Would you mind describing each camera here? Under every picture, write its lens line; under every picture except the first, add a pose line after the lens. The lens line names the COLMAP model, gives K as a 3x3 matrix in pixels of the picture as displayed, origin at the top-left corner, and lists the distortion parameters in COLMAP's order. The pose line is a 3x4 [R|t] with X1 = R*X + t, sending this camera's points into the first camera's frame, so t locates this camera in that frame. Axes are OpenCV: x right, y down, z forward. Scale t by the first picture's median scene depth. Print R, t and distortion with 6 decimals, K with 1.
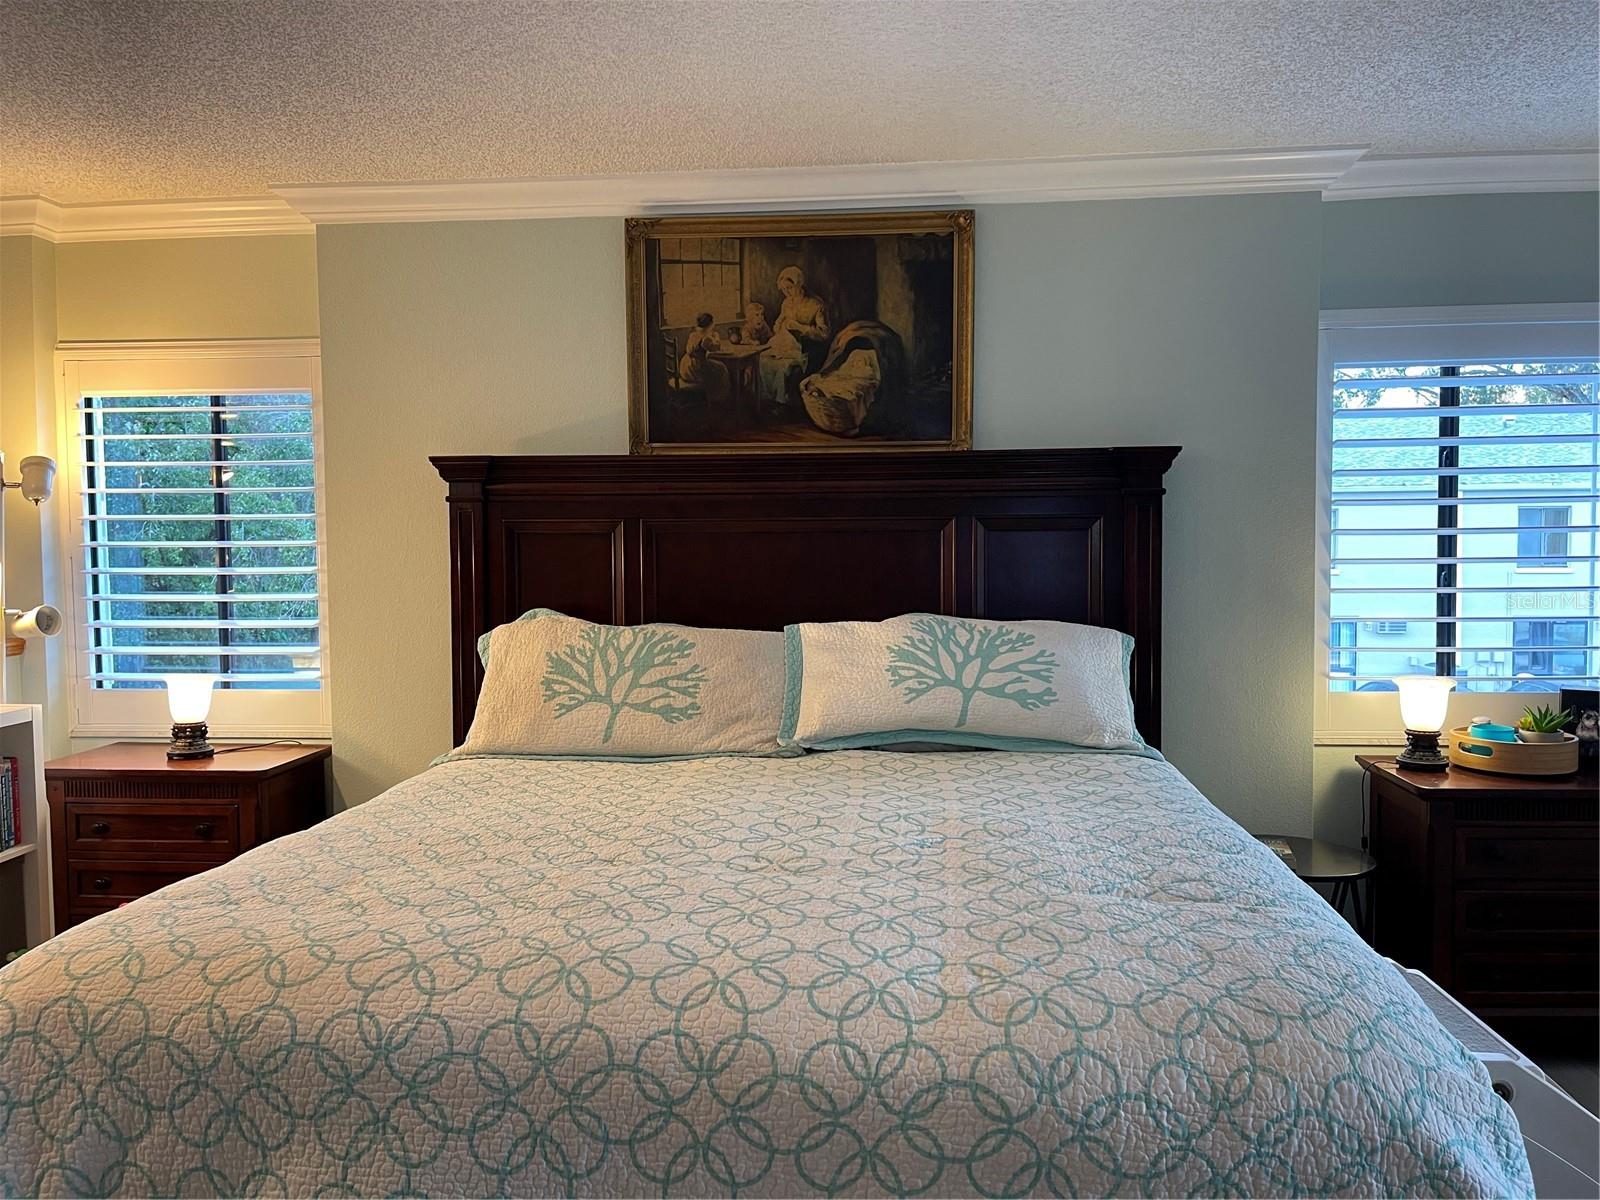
lens RADIAL K [[1224.6, 0, 803.2], [0, 1224.6, 609.0], [0, 0, 1]] dist [0.105002, -0.148301]
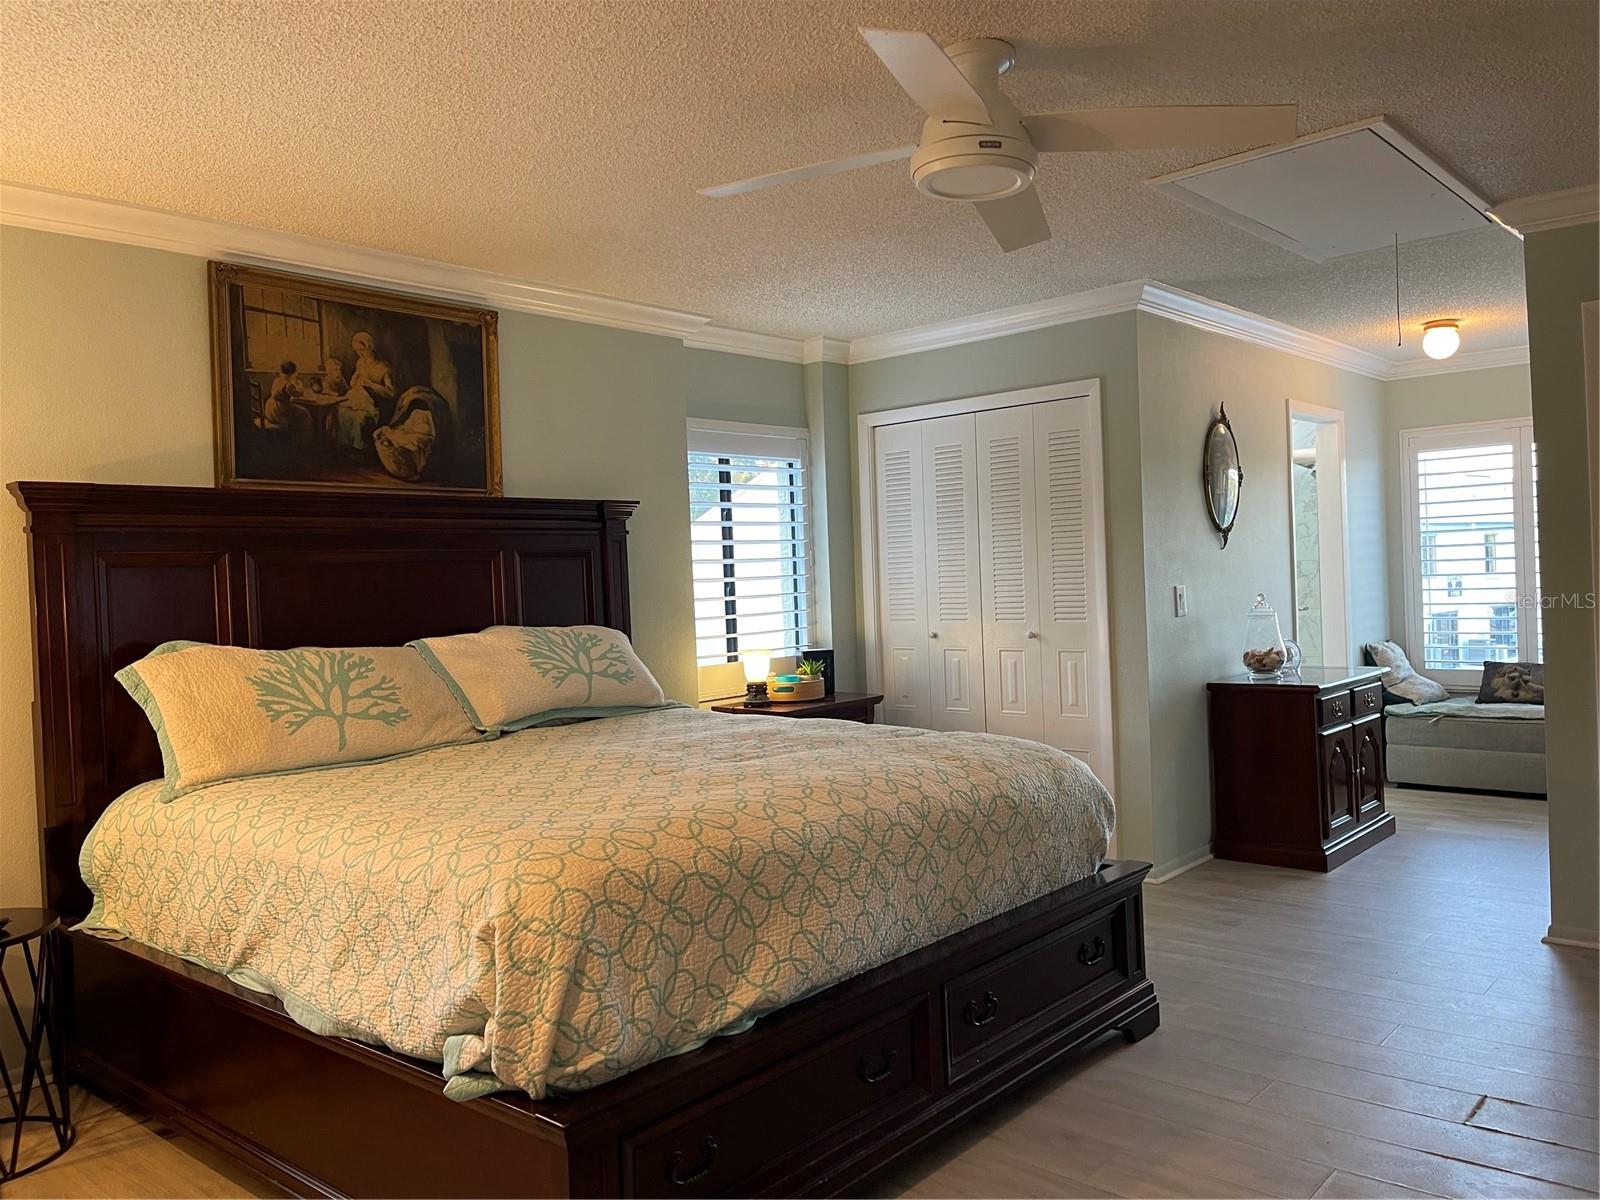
lens RADIAL K [[1224.6, 0, 803.2], [0, 1224.6, 609.0], [0, 0, 1]] dist [0.105002, -0.148301]
pose [[0.585367, -0.036311, 0.809955, -0.712418], [0.084440, 0.996294, -0.016361, 0.032056], [-0.806360, 0.077969, 0.586263, 0.015030]]
